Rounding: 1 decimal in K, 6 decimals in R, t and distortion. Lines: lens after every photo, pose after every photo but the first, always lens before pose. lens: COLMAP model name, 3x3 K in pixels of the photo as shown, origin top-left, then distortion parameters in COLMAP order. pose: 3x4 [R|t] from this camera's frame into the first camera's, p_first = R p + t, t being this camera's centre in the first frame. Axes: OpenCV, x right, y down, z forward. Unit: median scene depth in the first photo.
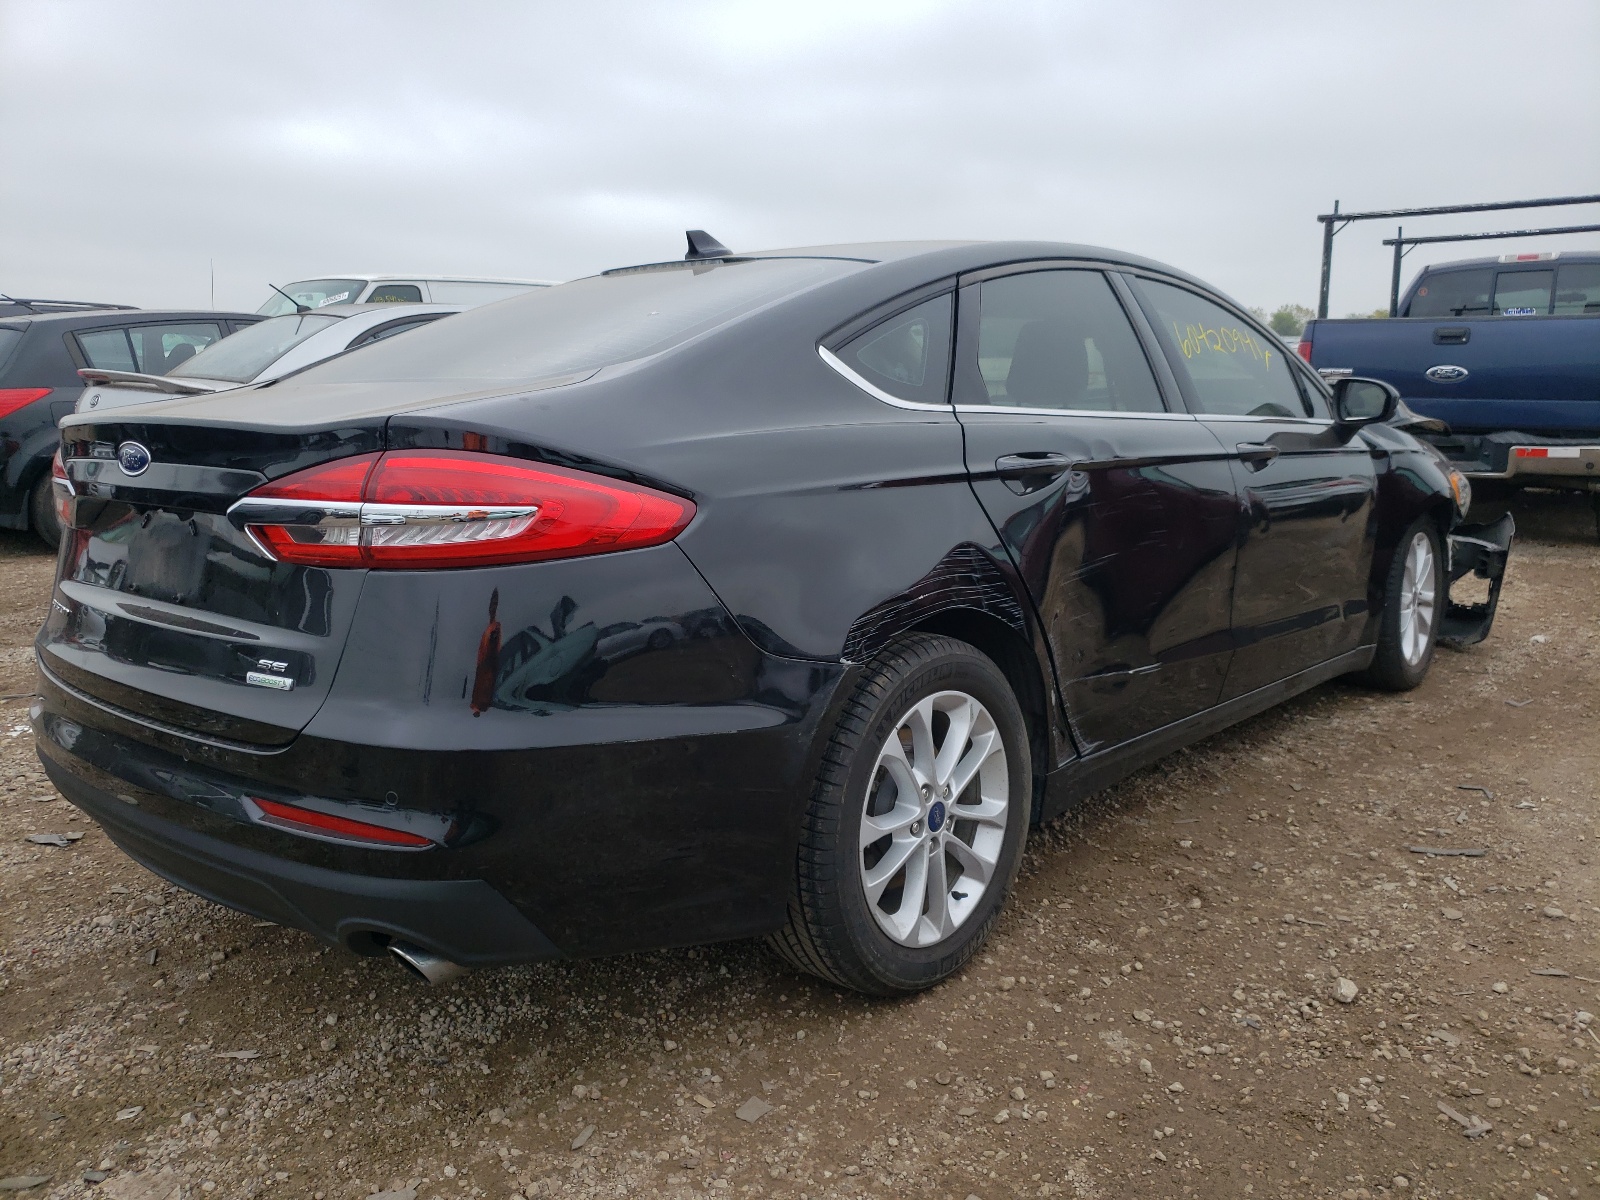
lens RADIAL K [[1205.7, 0, 806.8], [0, 1205.7, 593.8], [0, 0, 1]] dist [0.004066, 0.002177]
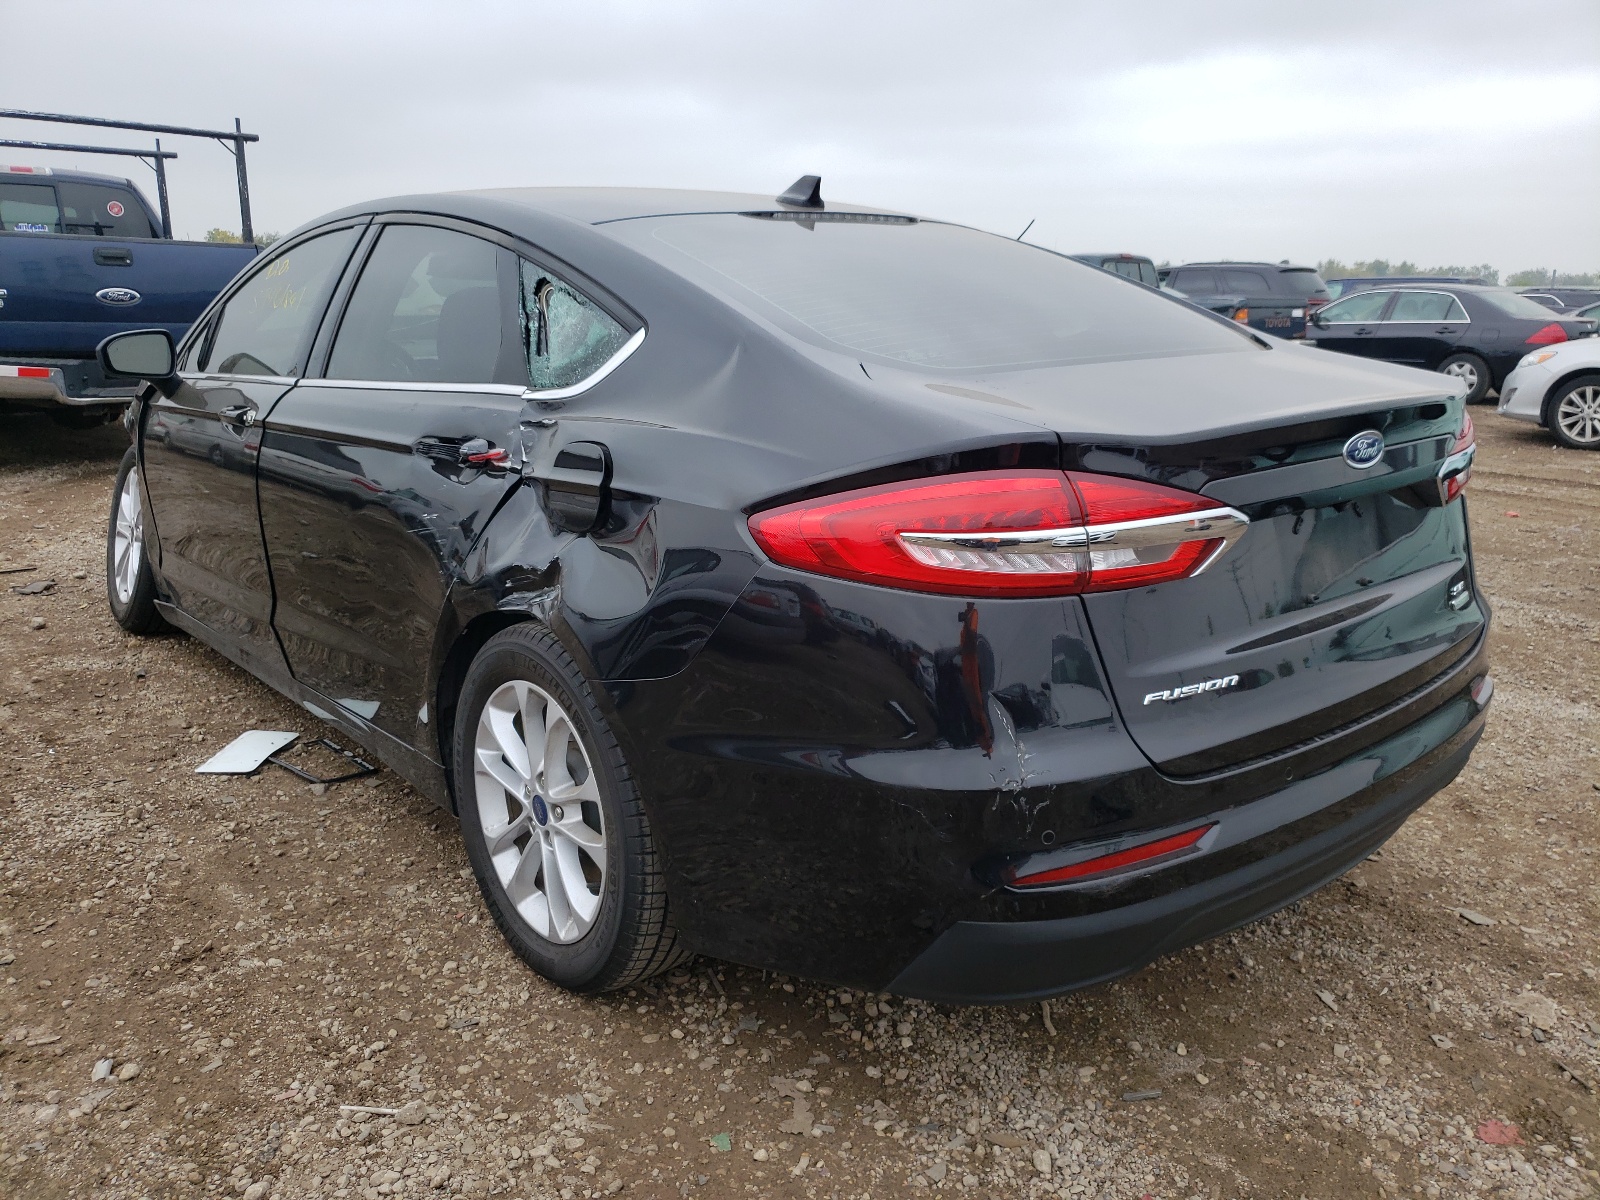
lens RADIAL K [[1205.7, 0, 806.5], [0, 1205.7, 607.3], [0, 0, 1]] dist [0.004066, 0.002177]
pose [[0.162191, -0.245005, 0.955859, -0.368234], [0.165155, 0.961761, 0.218494, -0.062506], [-0.972840, 0.122427, 0.196452, 0.301198]]
